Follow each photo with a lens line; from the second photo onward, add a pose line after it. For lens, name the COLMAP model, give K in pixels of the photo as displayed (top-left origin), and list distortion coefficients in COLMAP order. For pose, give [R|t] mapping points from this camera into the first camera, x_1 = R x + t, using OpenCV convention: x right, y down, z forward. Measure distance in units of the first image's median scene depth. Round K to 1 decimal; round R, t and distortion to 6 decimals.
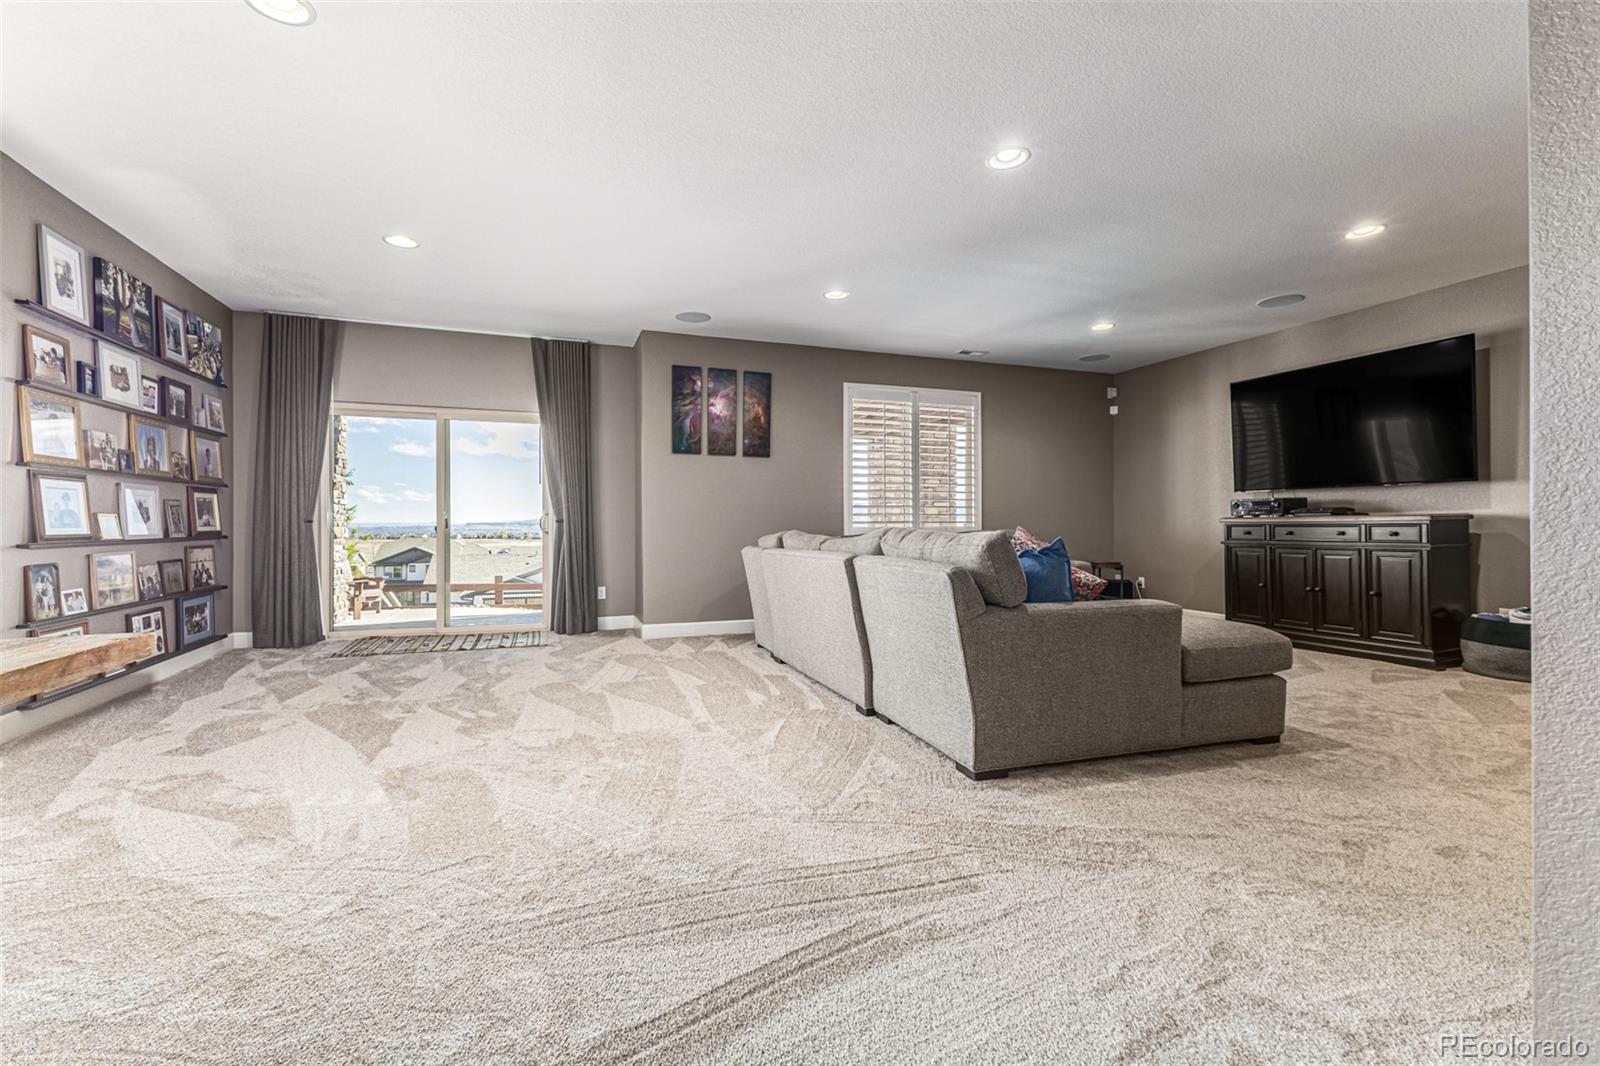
lens RADIAL K [[700.7, 0, 802.6], [0, 700.7, 523.0], [0, 0, 1]] dist [0.017894, -0.003067]
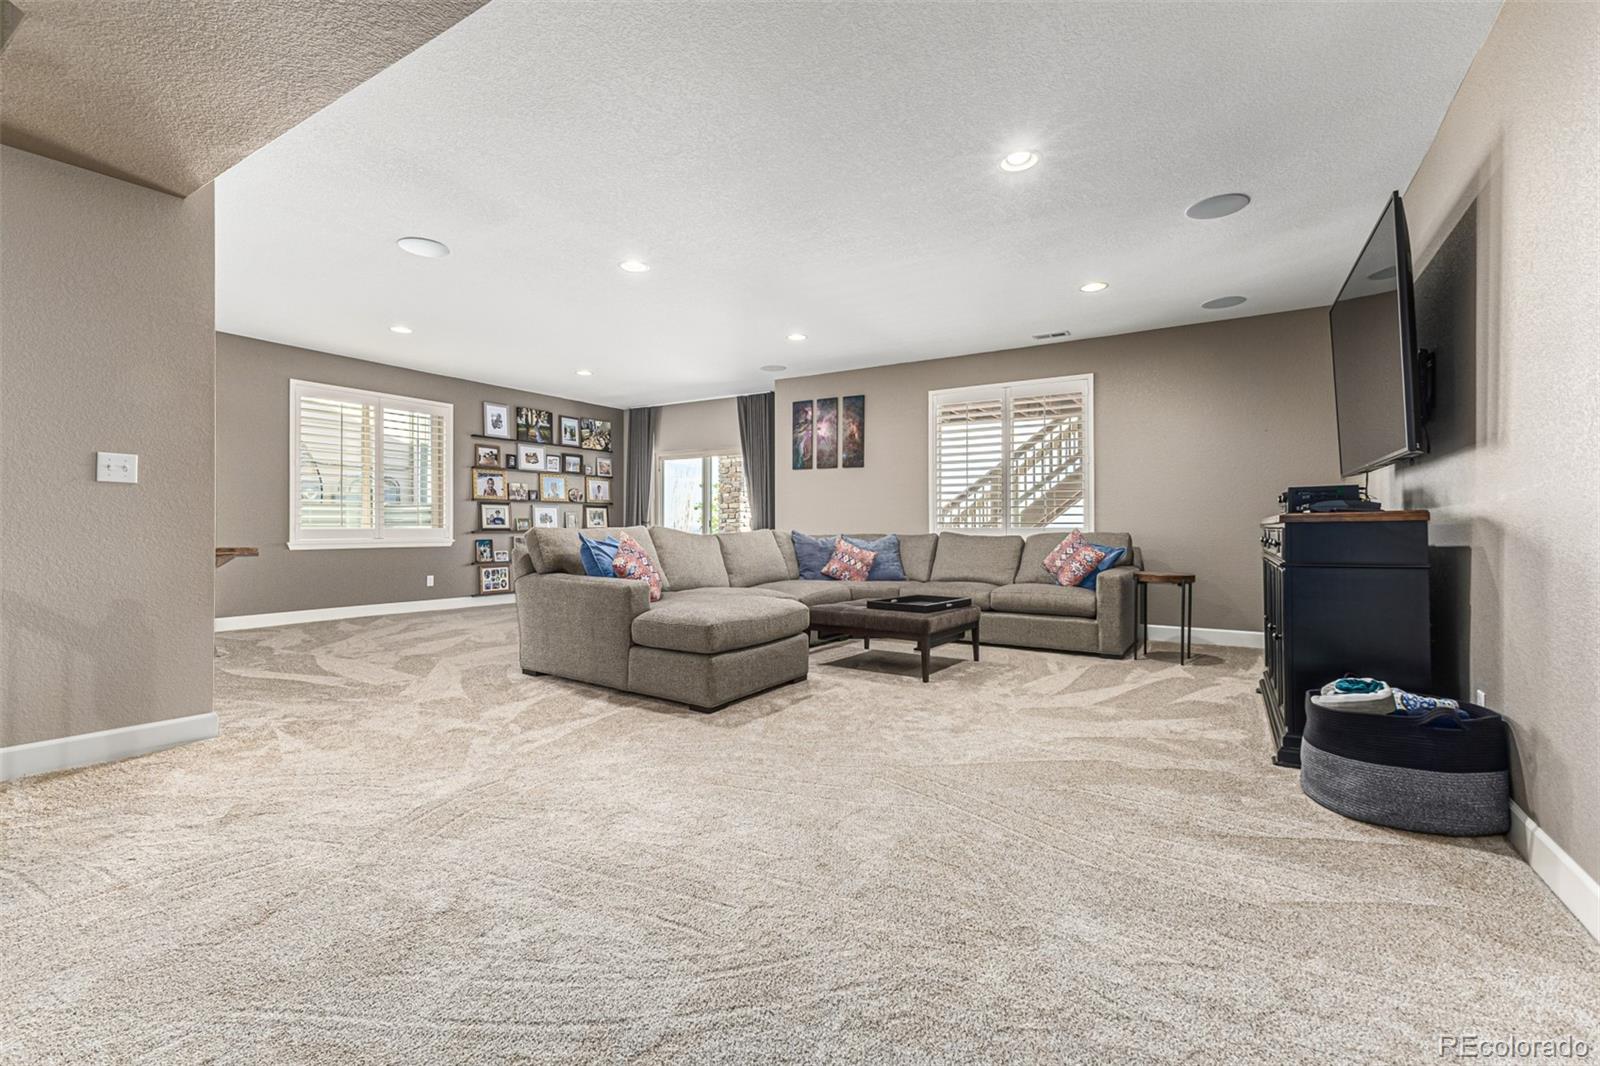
lens RADIAL K [[700.7, 0, 802.1], [0, 700.7, 528.1], [0, 0, 1]] dist [0.017894, -0.003067]
pose [[0.606322, 0.005281, -0.795202, 1.027108], [-0.001895, 0.999985, 0.005195, 0.002103], [0.795217, -0.001643, 0.606322, 0.266951]]
